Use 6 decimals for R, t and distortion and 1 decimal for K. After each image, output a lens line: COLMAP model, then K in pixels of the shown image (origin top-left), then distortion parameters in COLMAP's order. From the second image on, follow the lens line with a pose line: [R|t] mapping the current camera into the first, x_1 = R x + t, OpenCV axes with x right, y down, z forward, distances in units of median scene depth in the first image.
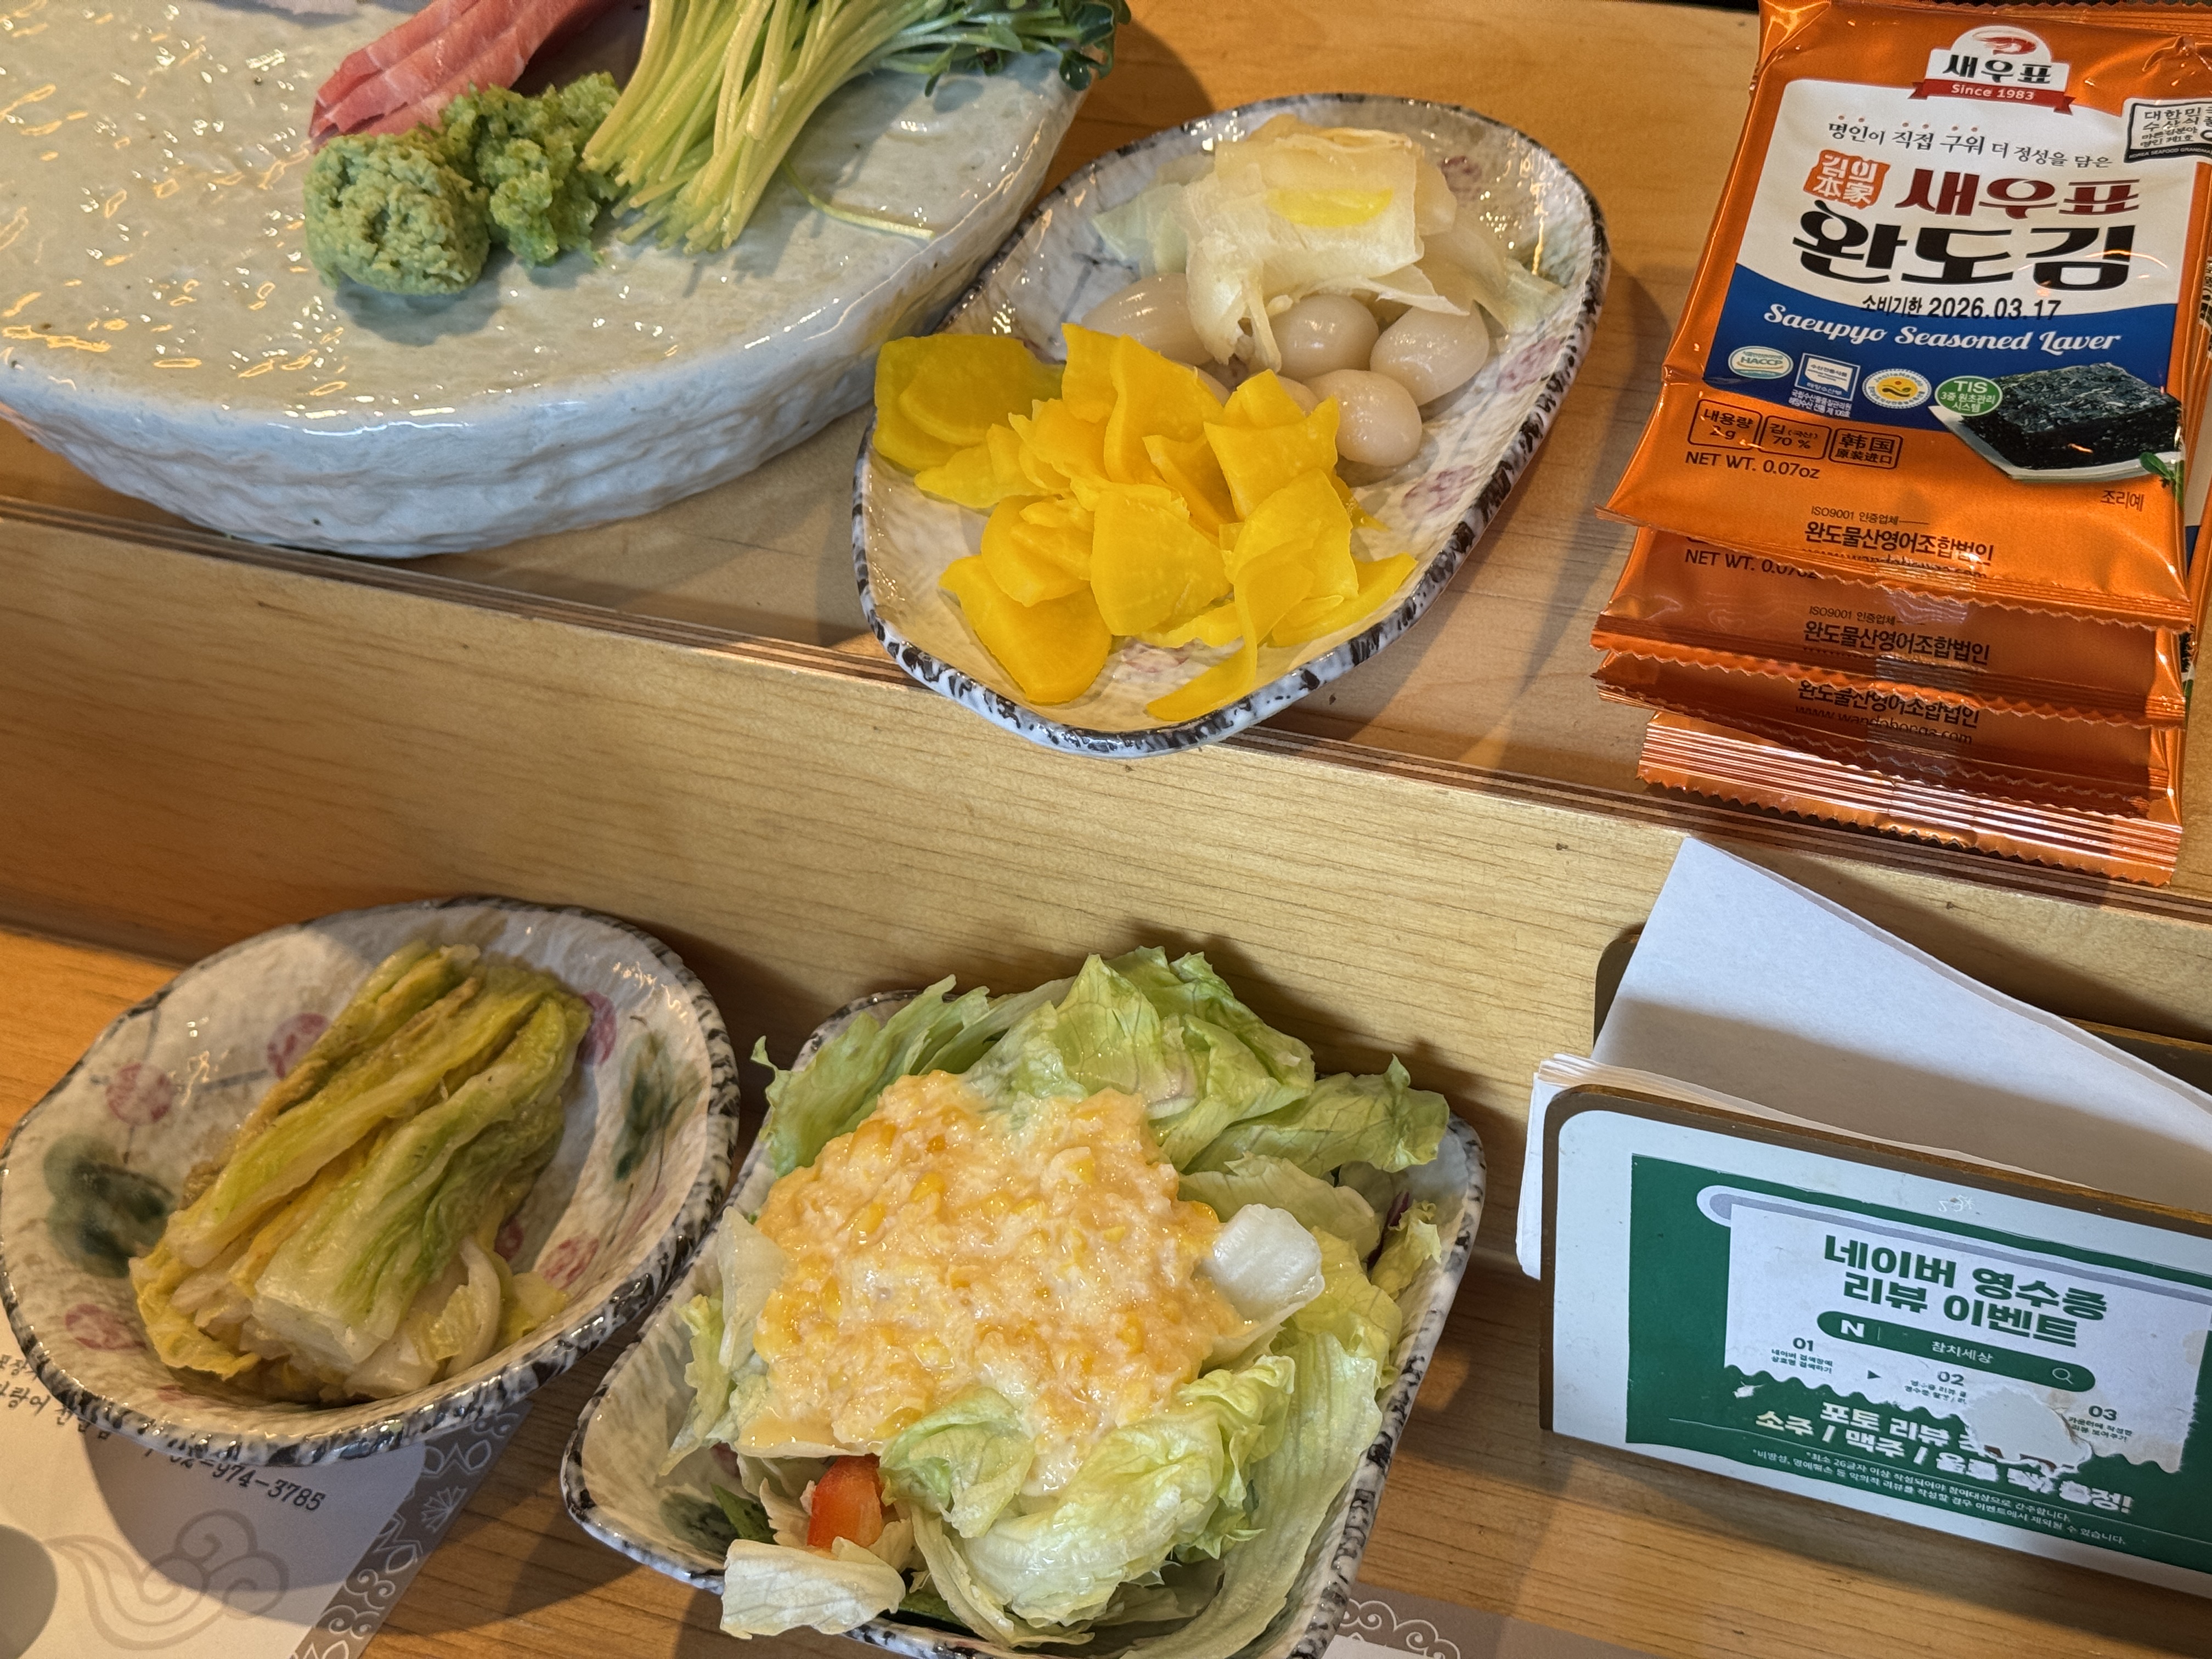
lens RADIAL K [[3100.1, 0, 1029.1], [0, 3100.1, 831.0], [0, 0, 1]] dist [0.272844, -0.919003]
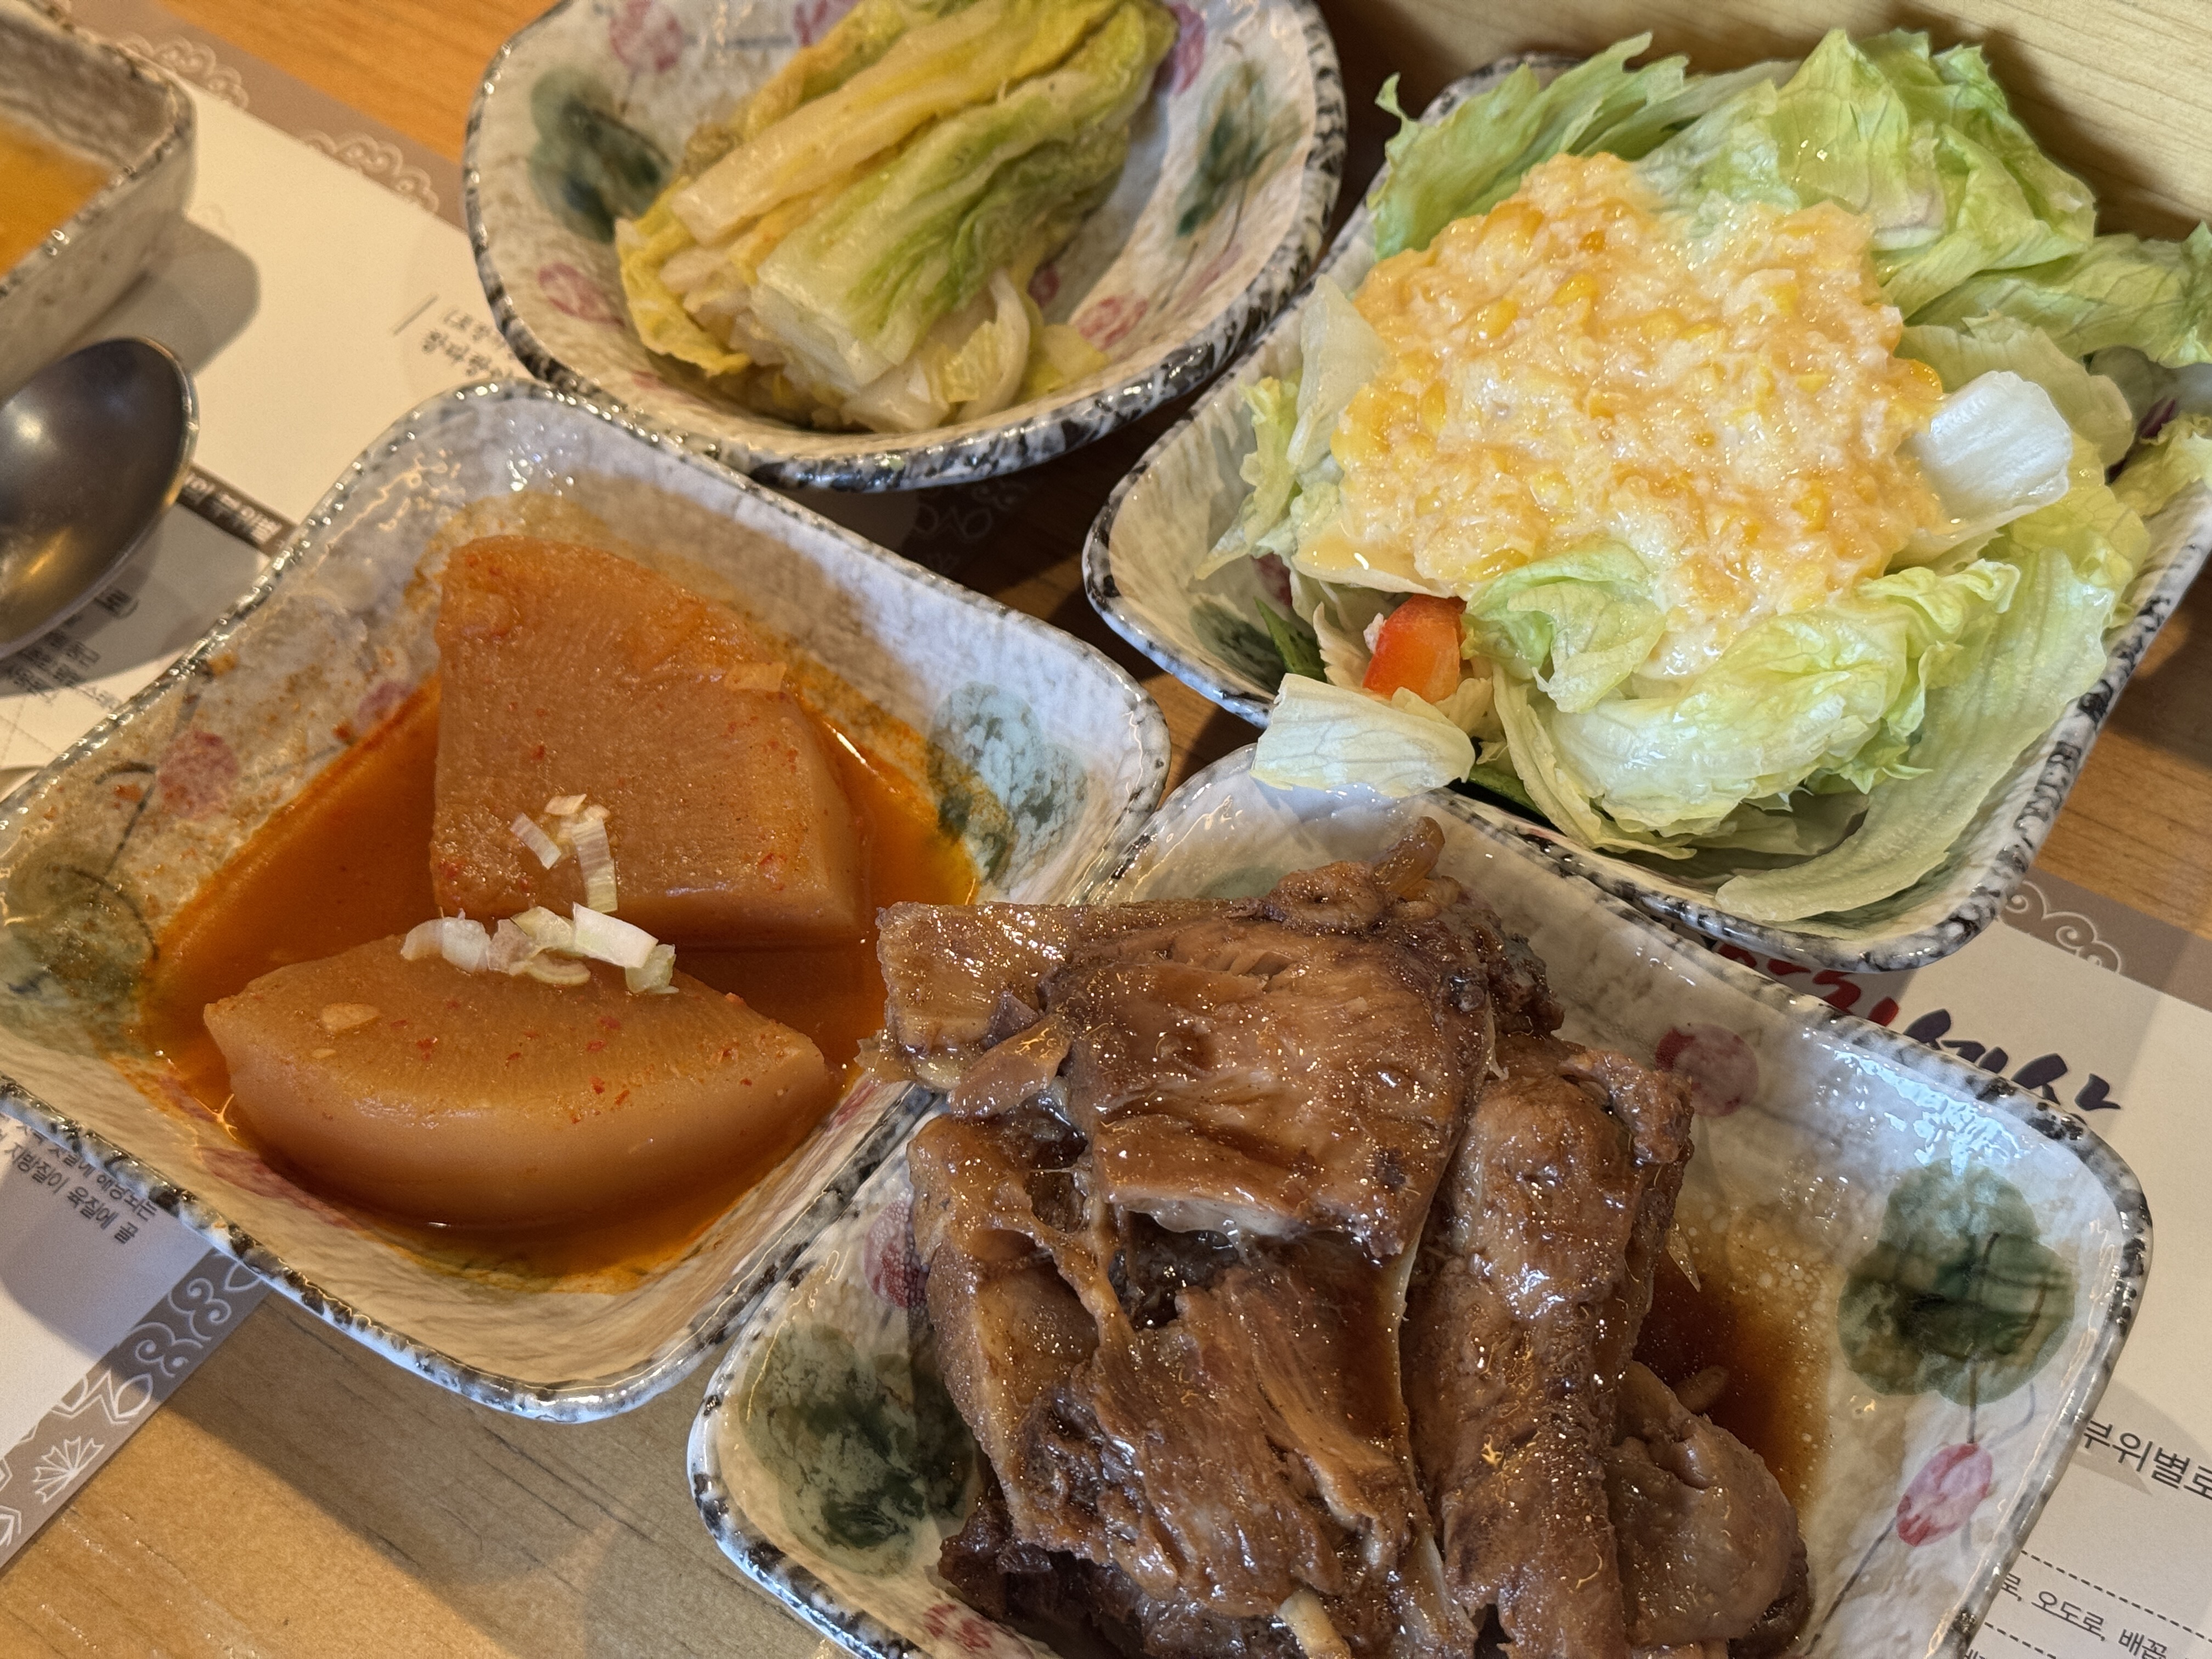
lens RADIAL K [[3090.8, 0, 988.1], [0, 3090.8, 833.3], [0, 0, 1]] dist [-0.240684, 2.367908]
pose [[0.976184, 0.182052, -0.117988, -0.060413], [-0.147540, 0.955844, 0.254155, 0.068436], [0.159048, -0.230694, 0.959940, 0.185986]]
